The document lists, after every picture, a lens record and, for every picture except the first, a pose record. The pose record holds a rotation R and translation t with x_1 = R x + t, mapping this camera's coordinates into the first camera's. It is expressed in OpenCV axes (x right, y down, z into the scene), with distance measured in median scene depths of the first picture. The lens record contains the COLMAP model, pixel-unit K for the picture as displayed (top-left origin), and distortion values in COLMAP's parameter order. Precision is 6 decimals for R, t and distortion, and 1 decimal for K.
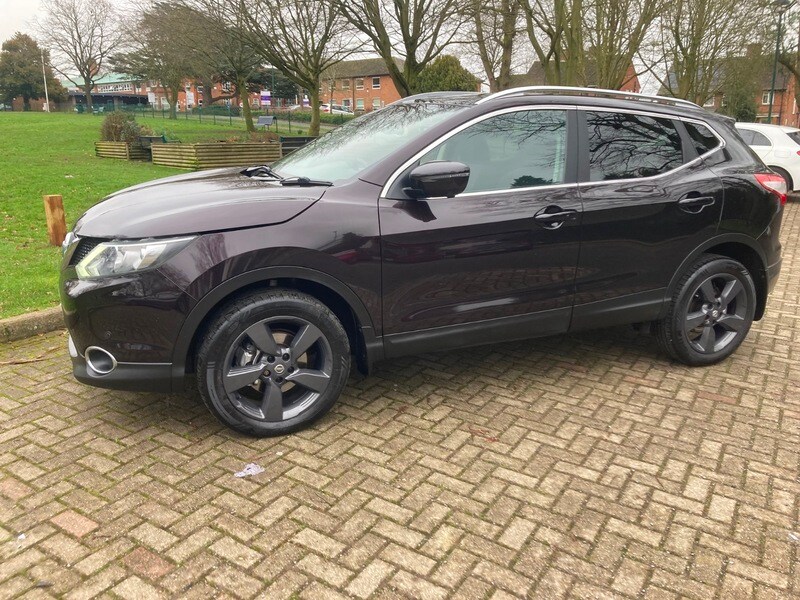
lens RADIAL K [[653.4, 0, 392.2], [0, 653.4, 295.1], [0, 0, 1]] dist [0.028155, -0.014066]
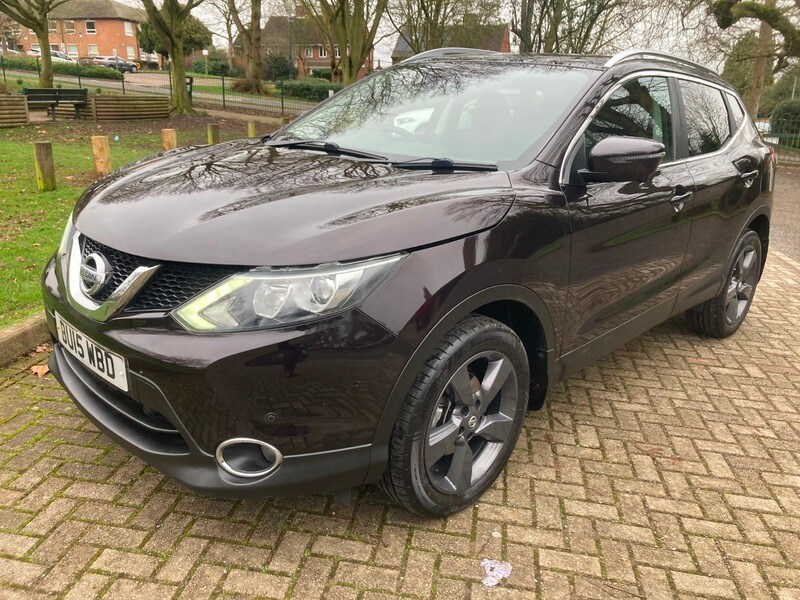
lens RADIAL K [[653.4, 0, 398.8], [0, 653.4, 299.1], [0, 0, 1]] dist [0.028155, -0.014066]
pose [[0.919889, -0.094009, 0.380745, -0.508506], [0.069007, 0.994497, 0.078826, -0.088402], [-0.386060, -0.046237, 0.921314, 0.345097]]
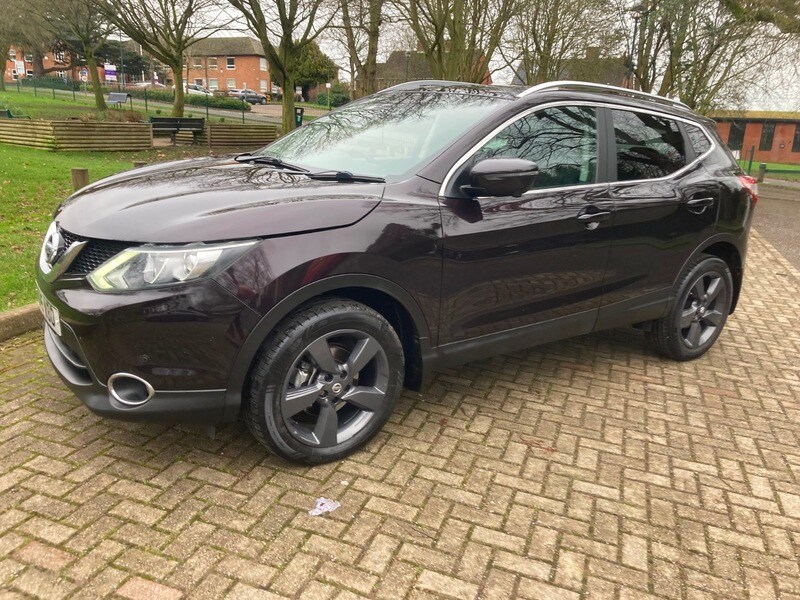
lens RADIAL K [[653.4, 0, 392.2], [0, 653.4, 306.7], [0, 0, 1]] dist [0.028155, -0.014066]
pose [[0.976311, -0.020924, 0.215360, -0.280974], [0.013321, 0.999238, 0.036696, -0.029125], [-0.215964, -0.032958, 0.975845, 0.115036]]
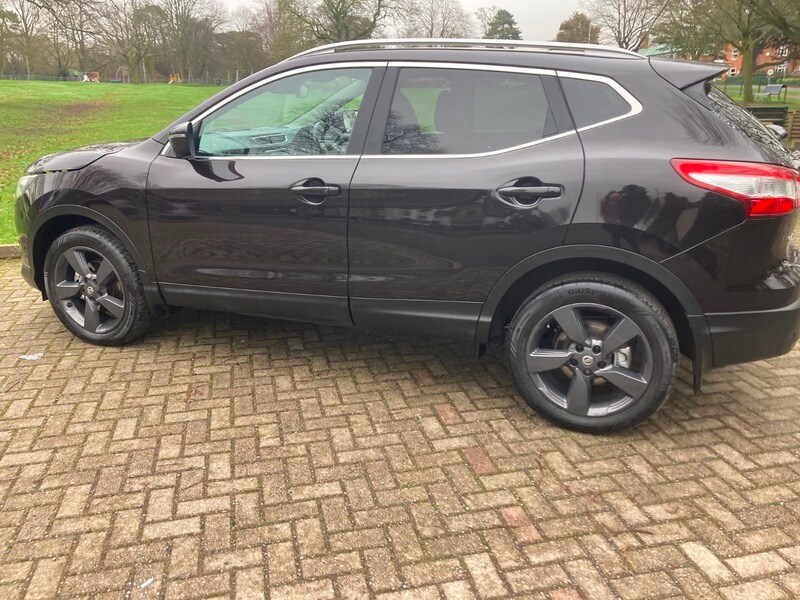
lens RADIAL K [[653.4, 0, 395.4], [0, 653.4, 302.2], [0, 0, 1]] dist [0.028155, -0.014066]
pose [[0.716254, 0.200743, -0.668343, 1.044683], [-0.168472, 0.979145, 0.113546, -0.099636], [0.677198, 0.031269, 0.735136, 0.468823]]
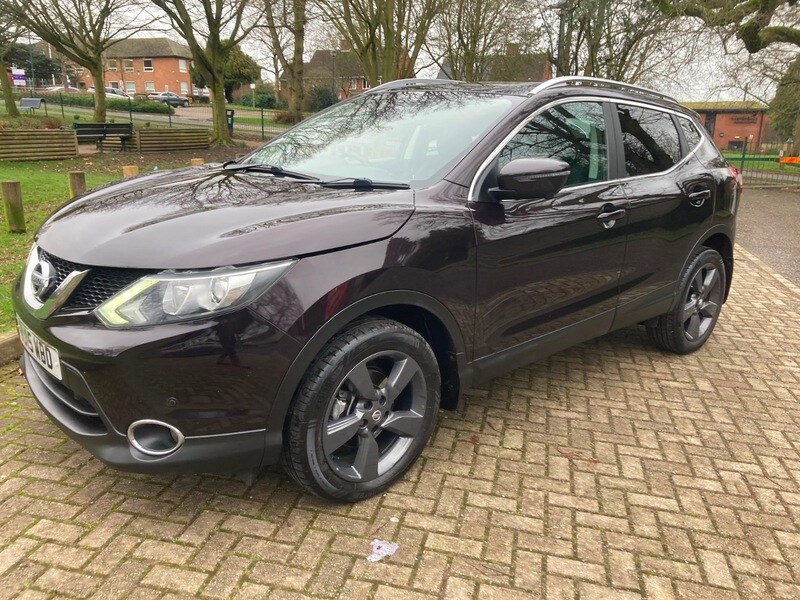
lens RADIAL K [[653.4, 0, 394.3], [0, 653.4, 302.2], [0, 0, 1]] dist [0.028155, -0.014066]
pose [[0.946522, -0.074471, 0.313928, -0.387971], [0.066250, 0.997125, 0.036788, -0.055739], [-0.315765, -0.014023, 0.948734, 0.216663]]
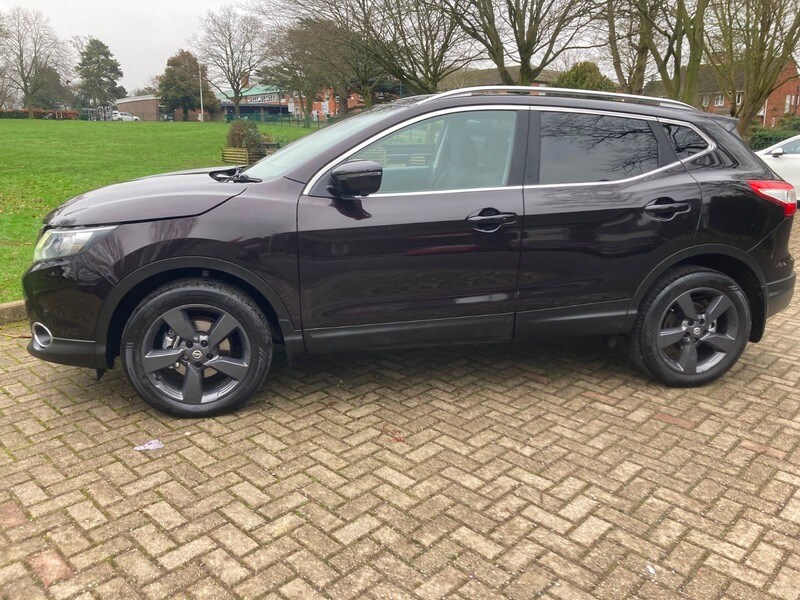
lens RADIAL K [[653.4, 0, 393.5], [0, 653.4, 298.1], [0, 0, 1]] dist [0.028155, -0.014066]
pose [[0.979685, 0.050001, -0.194210, 0.331324], [-0.051628, 0.998661, -0.003318, 0.009169], [0.193784, 0.013278, 0.980954, 0.020664]]
